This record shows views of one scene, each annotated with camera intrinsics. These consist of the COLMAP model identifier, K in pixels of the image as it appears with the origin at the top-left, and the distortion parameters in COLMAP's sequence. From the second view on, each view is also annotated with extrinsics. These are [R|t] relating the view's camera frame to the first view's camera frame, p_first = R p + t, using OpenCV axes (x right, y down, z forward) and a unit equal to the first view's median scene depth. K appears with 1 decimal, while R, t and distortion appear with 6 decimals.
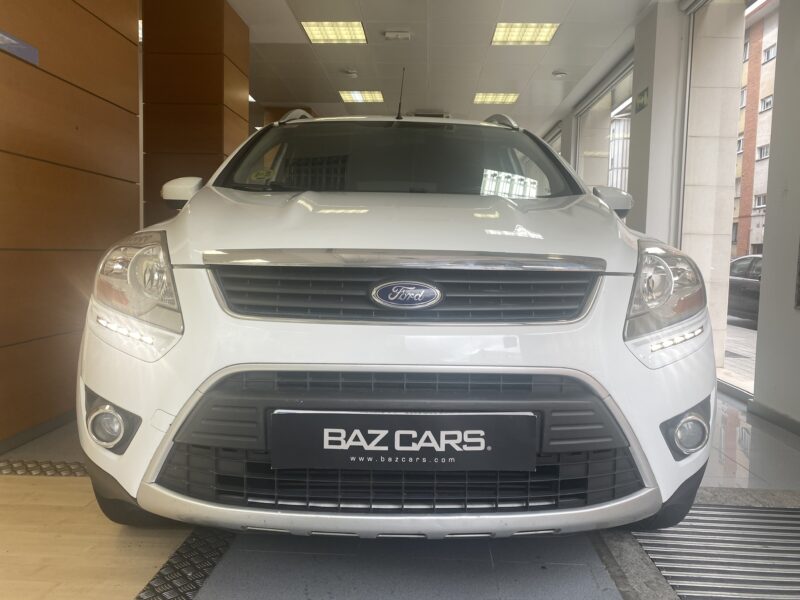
lens RADIAL K [[615.4, 0, 400.0], [0, 615.4, 300.0], [0, 0, 1]] dist [-0.007966, -0.009646]
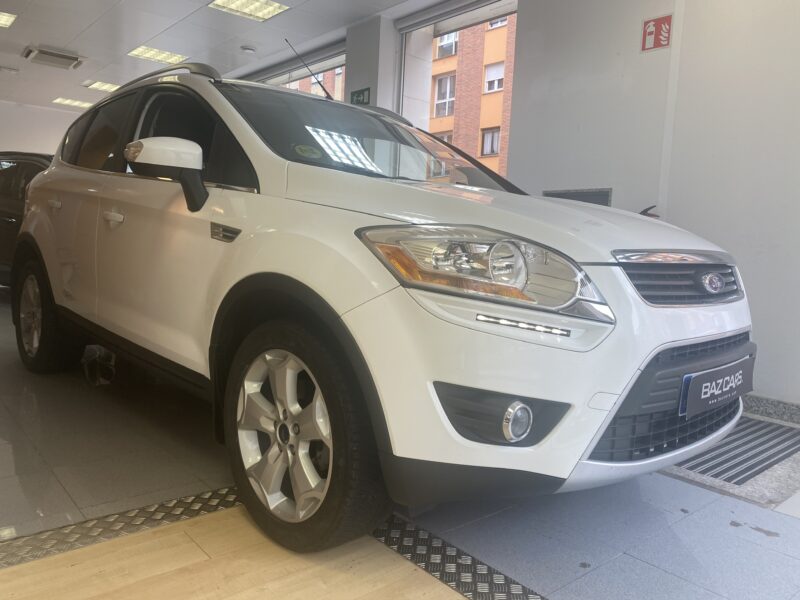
lens RADIAL K [[615.4, 0, 400.0], [0, 615.4, 300.0], [0, 0, 1]] dist [-0.007966, -0.009646]
pose [[0.723769, -0.048690, 0.688322, -1.581758], [0.013153, 0.998300, 0.056786, -0.064901], [-0.689917, -0.032047, 0.723179, 0.498933]]
